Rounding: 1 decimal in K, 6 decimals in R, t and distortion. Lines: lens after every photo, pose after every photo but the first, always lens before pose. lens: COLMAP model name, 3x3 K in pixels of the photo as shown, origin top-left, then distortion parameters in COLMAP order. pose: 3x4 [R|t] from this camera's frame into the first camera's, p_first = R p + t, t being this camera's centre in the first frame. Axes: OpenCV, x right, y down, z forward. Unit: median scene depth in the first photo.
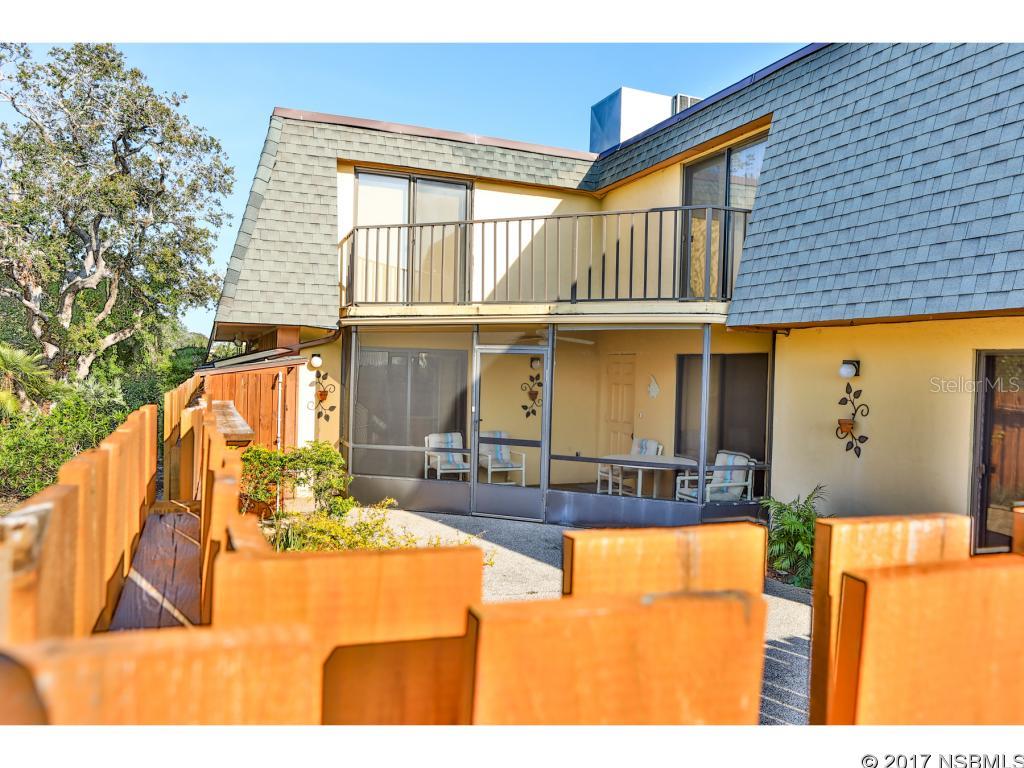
lens RADIAL K [[748.7, 0, 507.5], [0, 748.7, 382.9], [0, 0, 1]] dist [-0.077725, 0.083773]
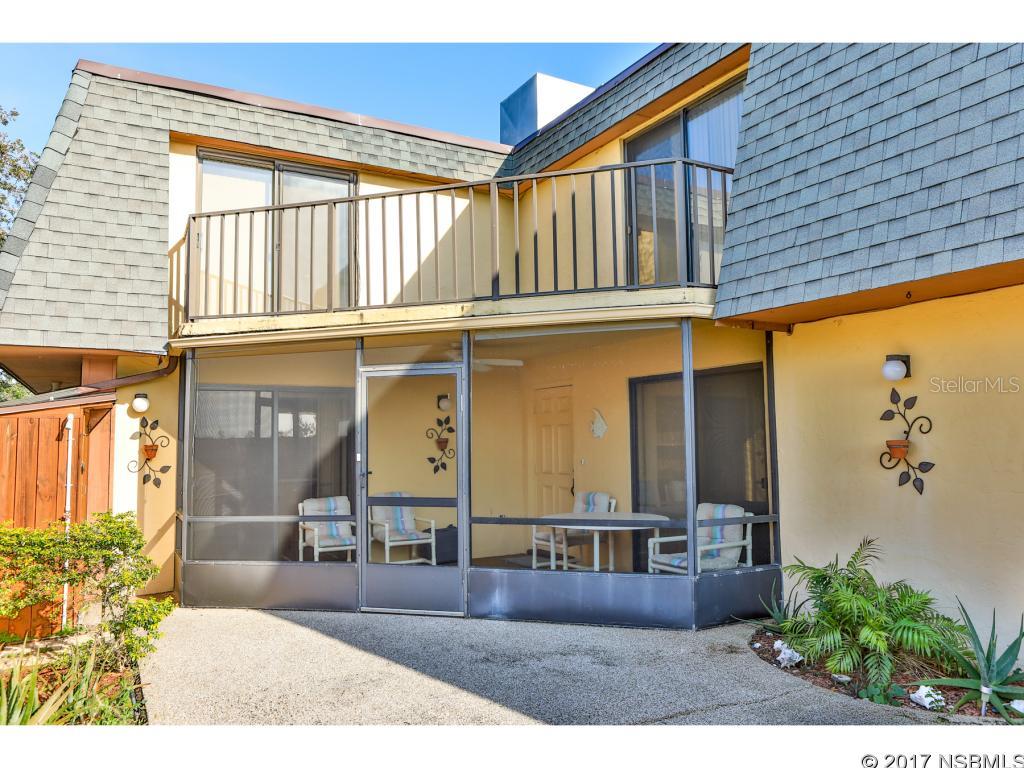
lens RADIAL K [[748.7, 0, 507.5], [0, 748.7, 382.9], [0, 0, 1]] dist [-0.077725, 0.083773]
pose [[0.991432, -0.029552, 0.127235, 0.005199], [0.041488, 0.994875, -0.092209, 0.032417], [-0.123858, 0.096698, 0.987577, 0.257922]]
